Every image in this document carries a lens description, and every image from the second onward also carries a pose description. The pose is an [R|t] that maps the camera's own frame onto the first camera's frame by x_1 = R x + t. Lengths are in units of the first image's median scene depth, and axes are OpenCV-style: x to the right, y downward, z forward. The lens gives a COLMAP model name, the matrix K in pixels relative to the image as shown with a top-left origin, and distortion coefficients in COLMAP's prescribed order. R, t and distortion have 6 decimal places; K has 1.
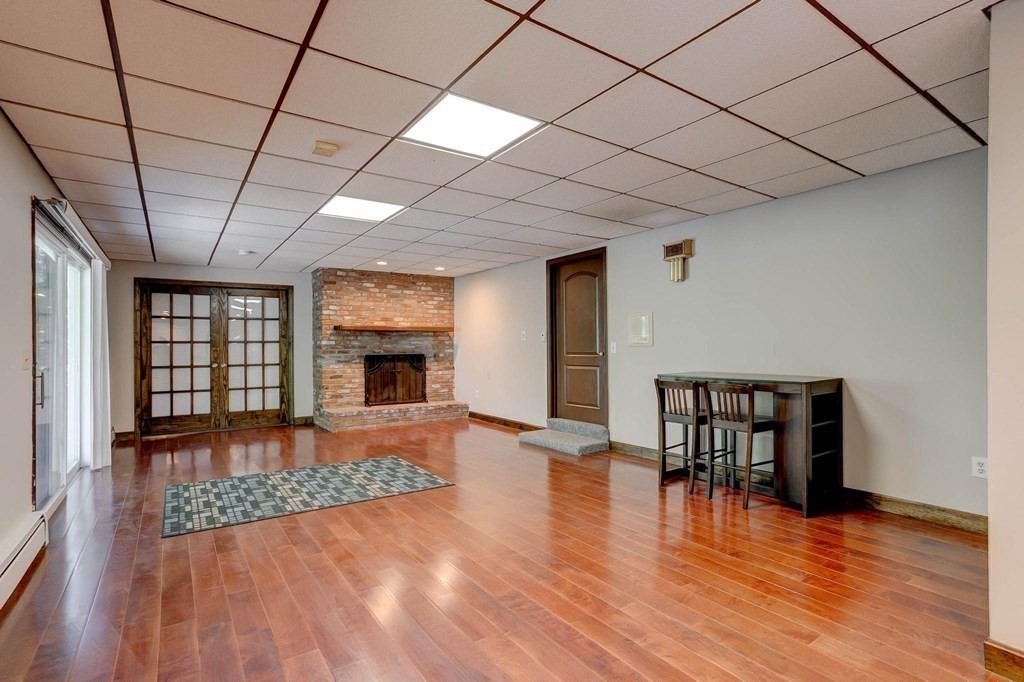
lens RADIAL K [[497.3, 0, 507.0], [0, 497.3, 343.2], [0, 0, 1]] dist [-0.026311, 0.020152]
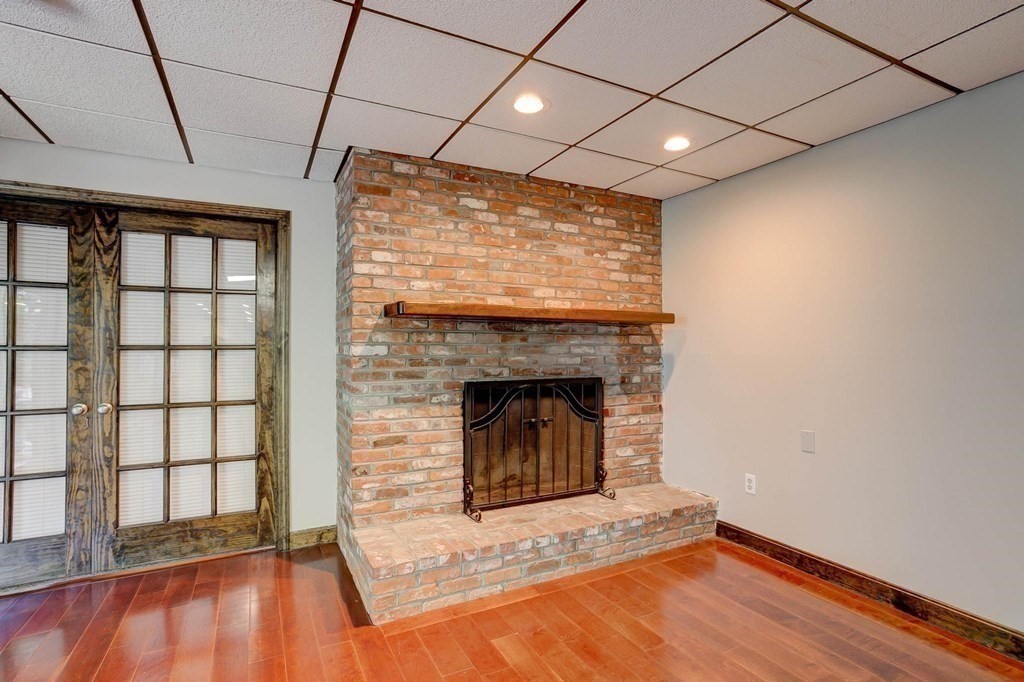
lens RADIAL K [[497.3, 0, 551.1], [0, 497.3, 345.8], [0, 0, 1]] dist [-0.026311, 0.020152]
pose [[0.998781, 0.000957, -0.049354, -0.196816], [-0.001428, 0.999954, -0.009511, -0.000641], [0.049342, 0.009570, 0.998736, 0.608060]]
